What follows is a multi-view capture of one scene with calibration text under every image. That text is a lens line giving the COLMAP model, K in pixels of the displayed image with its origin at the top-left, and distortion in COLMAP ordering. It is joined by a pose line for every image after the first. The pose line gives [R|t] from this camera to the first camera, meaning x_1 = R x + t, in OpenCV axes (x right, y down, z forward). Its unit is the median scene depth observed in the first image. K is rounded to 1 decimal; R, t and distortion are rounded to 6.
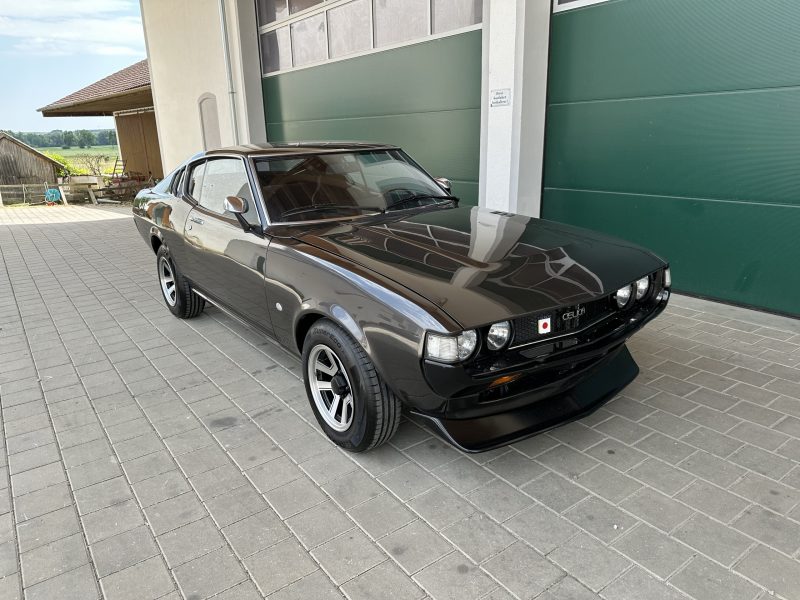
lens RADIAL K [[567.8, 0, 396.7], [0, 567.8, 304.8], [0, 0, 1]] dist [0.069635, -0.097168]
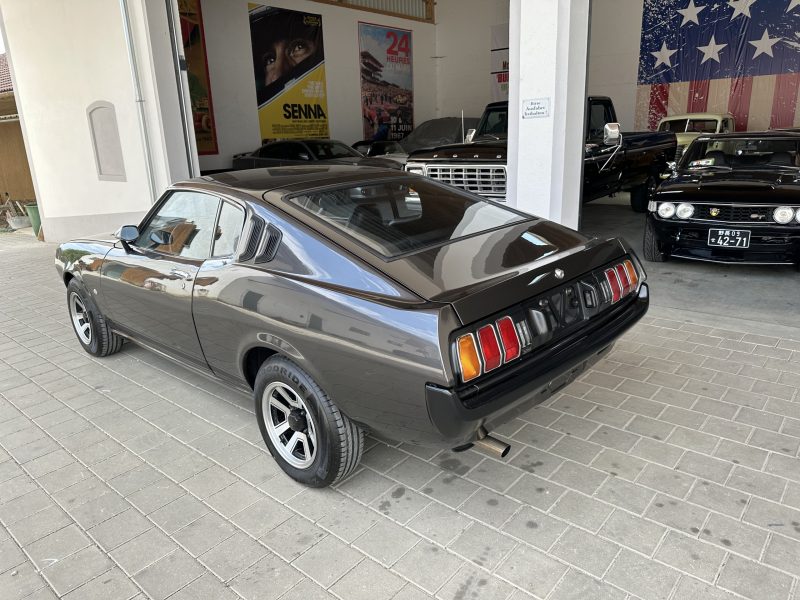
lens RADIAL K [[568.3, 0, 400.0], [0, 568.3, 300.0], [0, 0, 1]] dist [0.043663, -0.051944]
pose [[0.973508, -0.073185, 0.216627, -0.395669], [0.077275, 0.996955, -0.010460, -0.132358], [-0.215202, 0.026923, 0.976198, 0.348223]]
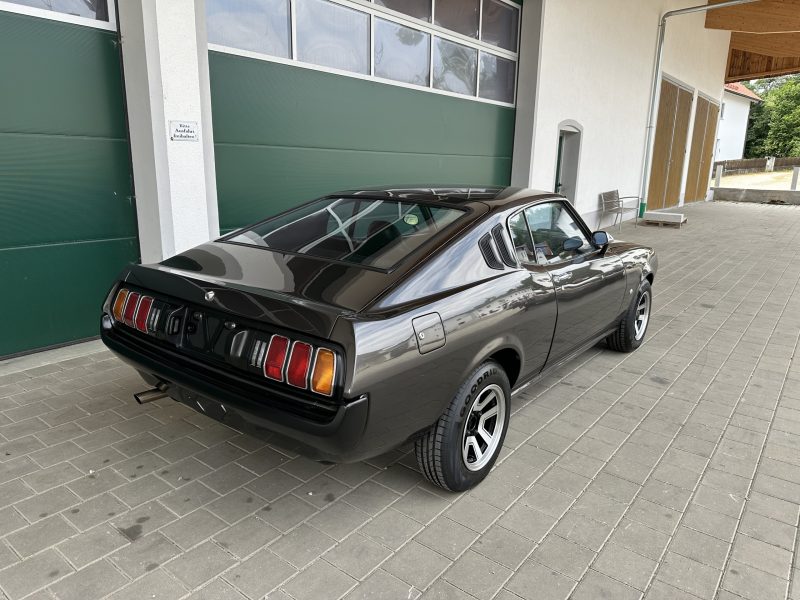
lens RADIAL K [[566.2, 0, 405.4], [0, 566.2, 296.5], [0, 0, 1]] dist [0.080689, -0.119748]
pose [[-0.295293, -0.201221, 0.933976, -1.270437], [0.262078, 0.923011, 0.281719, -0.497282], [-0.918759, 0.327964, -0.219823, 1.659557]]
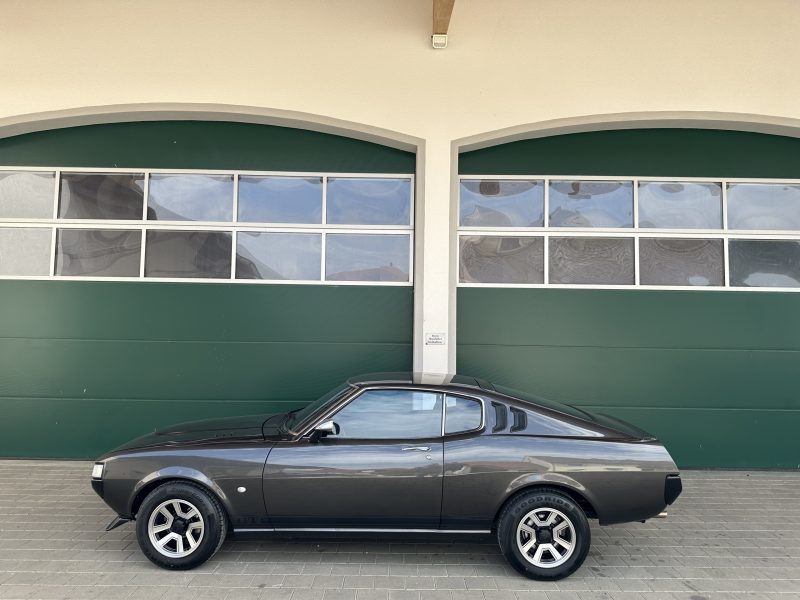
lens RADIAL K [[568.3, 0, 400.0], [0, 568.3, 300.0], [0, 0, 1]] dist [0.043663, -0.051944]
pose [[0.577231, 0.100534, 0.810368, -1.616594], [0.205456, 0.942586, -0.263284, -0.200339], [-0.790311, 0.318471, 0.523435, 0.597214]]
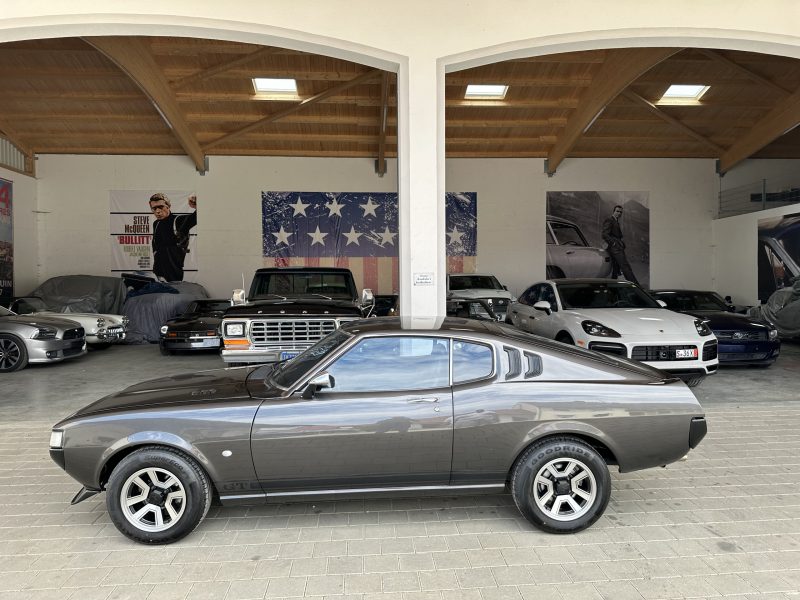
lens RADIAL K [[568.8, 0, 408.2], [0, 568.8, 285.4], [0, 0, 1]] dist [0.040421, -0.047066]
pose [[0.519072, 0.022530, 0.854434, -1.532366], [0.242342, 0.954751, -0.172399, -0.244681], [-0.819655, 0.296553, 0.490124, 0.731571]]
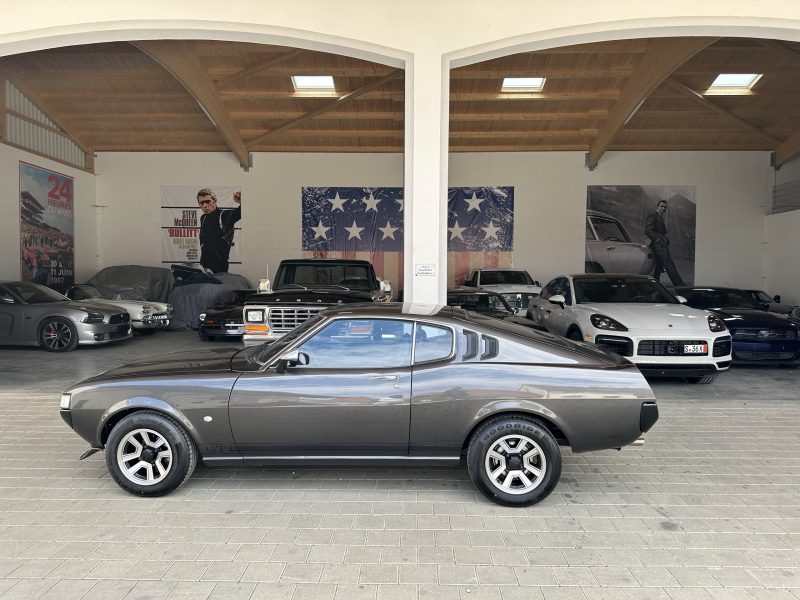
lens RADIAL K [[568.0, 0, 402.7], [0, 568.0, 294.6], [0, 0, 1]] dist [0.060113, -0.079603]
pose [[0.599257, 0.012011, 0.800467, -1.503670], [0.210948, 0.962181, -0.172360, -0.166570], [-0.772264, 0.272145, 0.574060, 0.547888]]
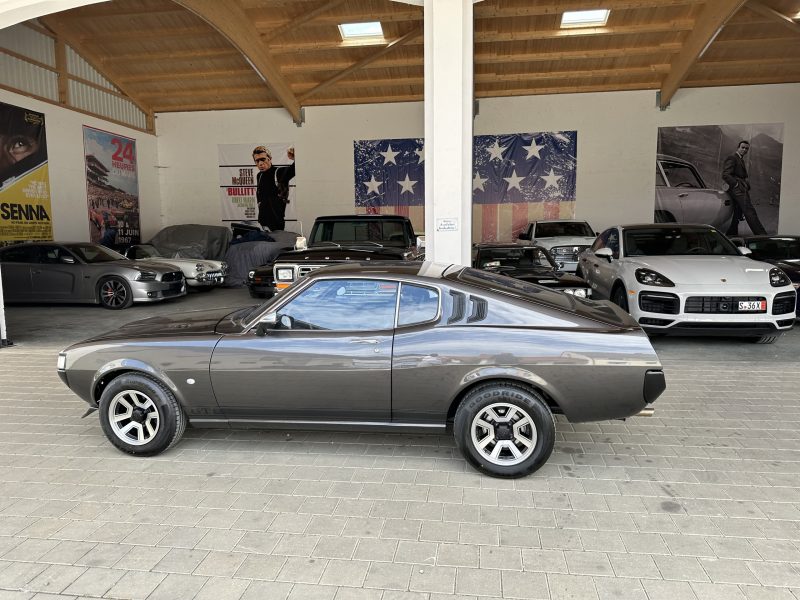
lens RADIAL K [[568.0, 0, 402.7], [0, 568.0, 294.6], [0, 0, 1]] dist [0.060113, -0.079603]
pose [[0.692047, -0.055396, 0.719724, -1.318892], [0.202644, 0.971866, -0.120048, -0.152011], [-0.692825, 0.228926, 0.683803, 0.463053]]
